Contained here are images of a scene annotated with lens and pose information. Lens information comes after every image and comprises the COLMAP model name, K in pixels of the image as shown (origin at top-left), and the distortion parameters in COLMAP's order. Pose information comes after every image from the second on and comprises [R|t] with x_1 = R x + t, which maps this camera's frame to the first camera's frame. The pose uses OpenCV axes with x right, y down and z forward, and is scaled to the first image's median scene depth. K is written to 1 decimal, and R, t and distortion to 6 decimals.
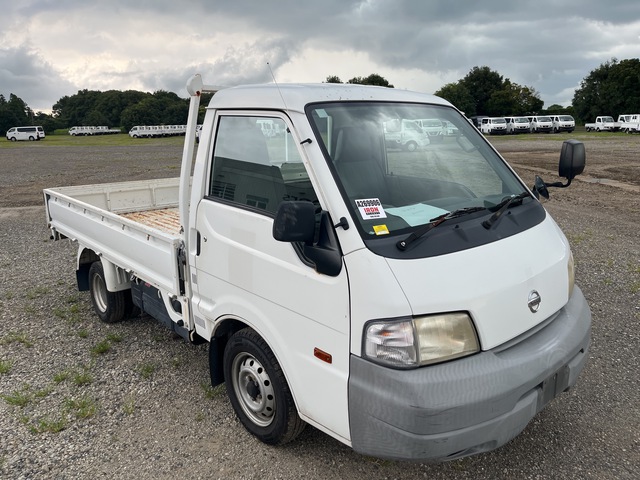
lens RADIAL K [[513.8, 0, 311.4], [0, 513.8, 238.1], [0, 0, 1]] dist [-0.002176, 0.000827]
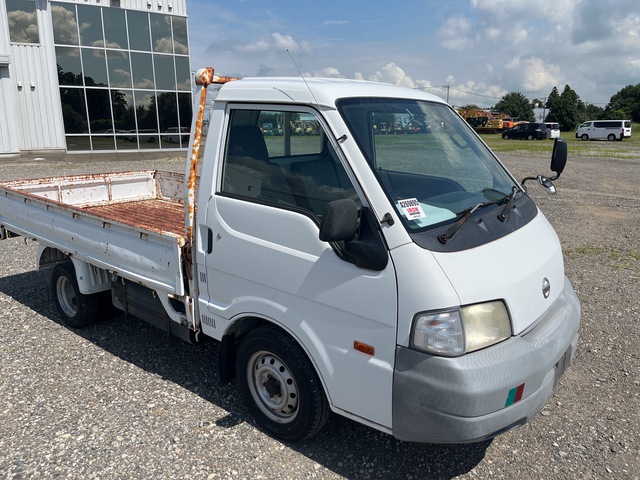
lens RADIAL K [[512.8, 0, 327.1], [0, 512.8, 241.5], [0, 0, 1]] dist [0.013019, 0.004085]
pose [[0.984126, -0.021301, 0.176188, -0.206306], [0.017606, 0.999592, 0.022510, -0.007548], [-0.176596, -0.019051, 0.984099, 0.010843]]
